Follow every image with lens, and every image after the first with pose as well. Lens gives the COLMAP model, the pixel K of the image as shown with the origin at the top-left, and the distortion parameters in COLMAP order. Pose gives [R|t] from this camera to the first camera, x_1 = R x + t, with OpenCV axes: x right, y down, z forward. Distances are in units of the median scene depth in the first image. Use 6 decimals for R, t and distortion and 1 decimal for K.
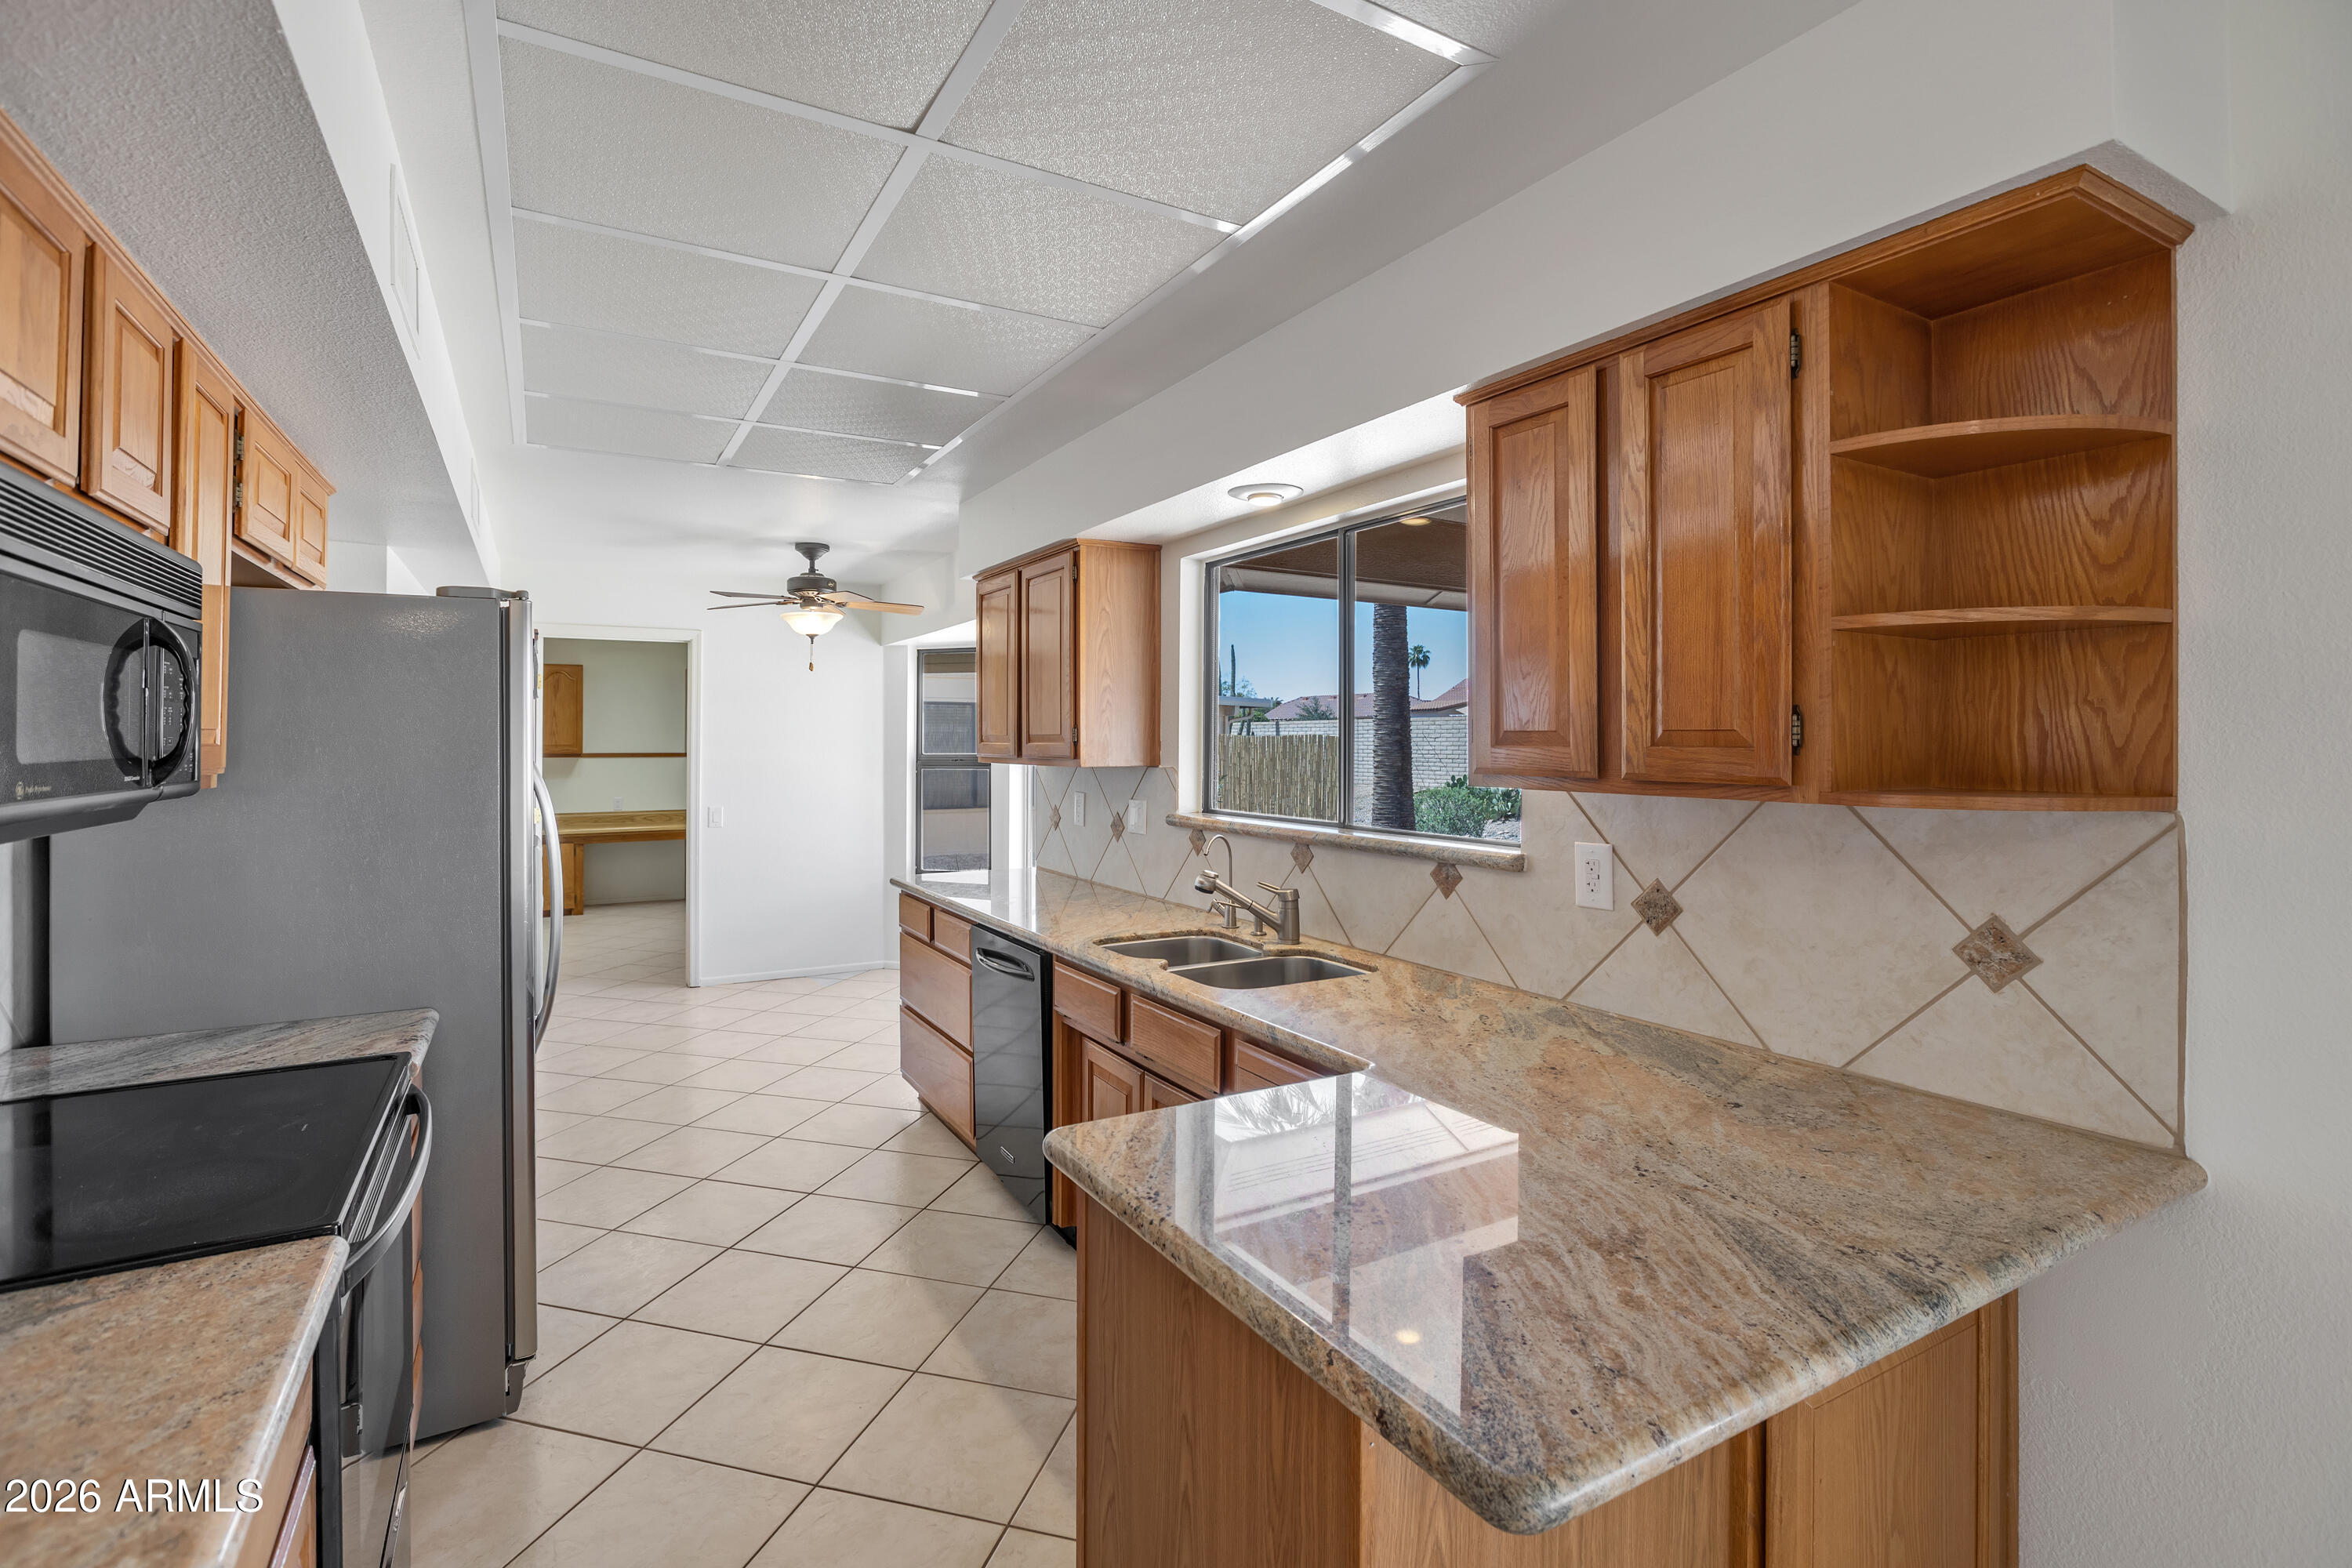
lens RADIAL K [[1083.2, 0, 1161.5], [0, 1083.2, 737.2], [0, 0, 1]] dist [-0.018594, 0.000333]
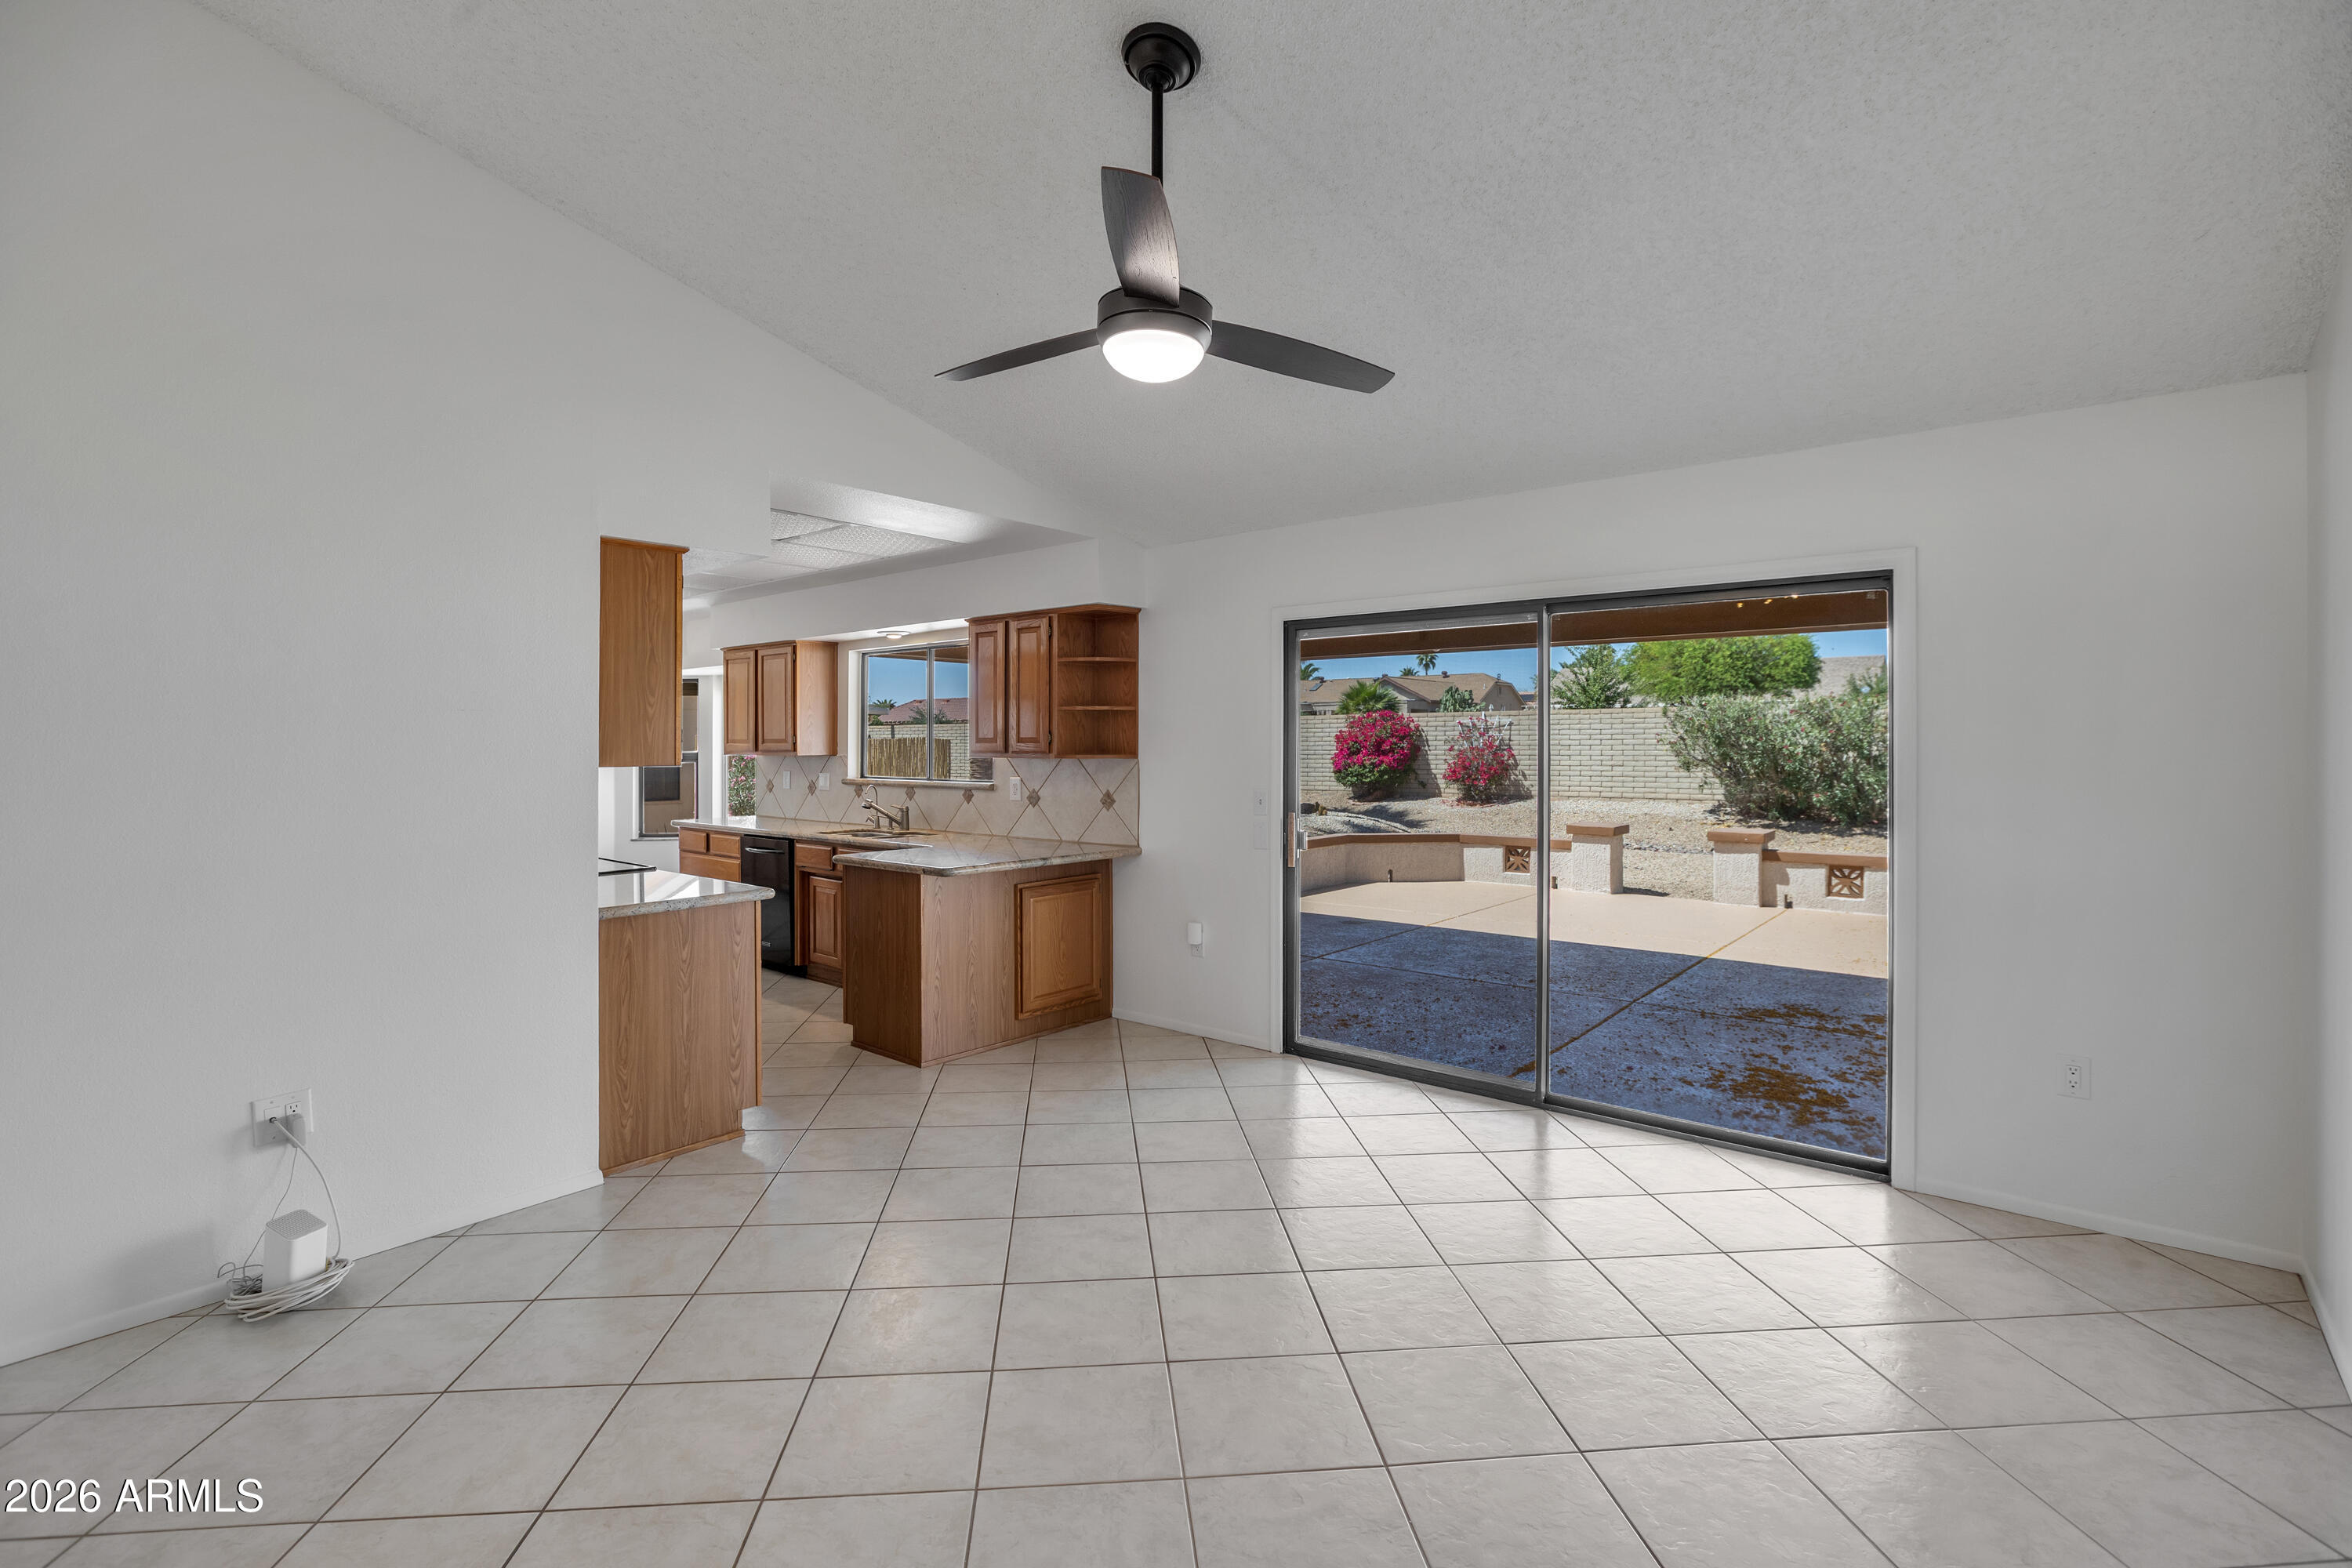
lens RADIAL K [[1083.2, 0, 1161.5], [0, 1083.2, 737.2], [0, 0, 1]] dist [-0.018594, 0.000333]
pose [[0.938643, -0.000633, 0.344890, -0.159574], [0.001425, 0.999997, -0.002045, -0.000381], [-0.344887, 0.002411, 0.938641, -1.321054]]
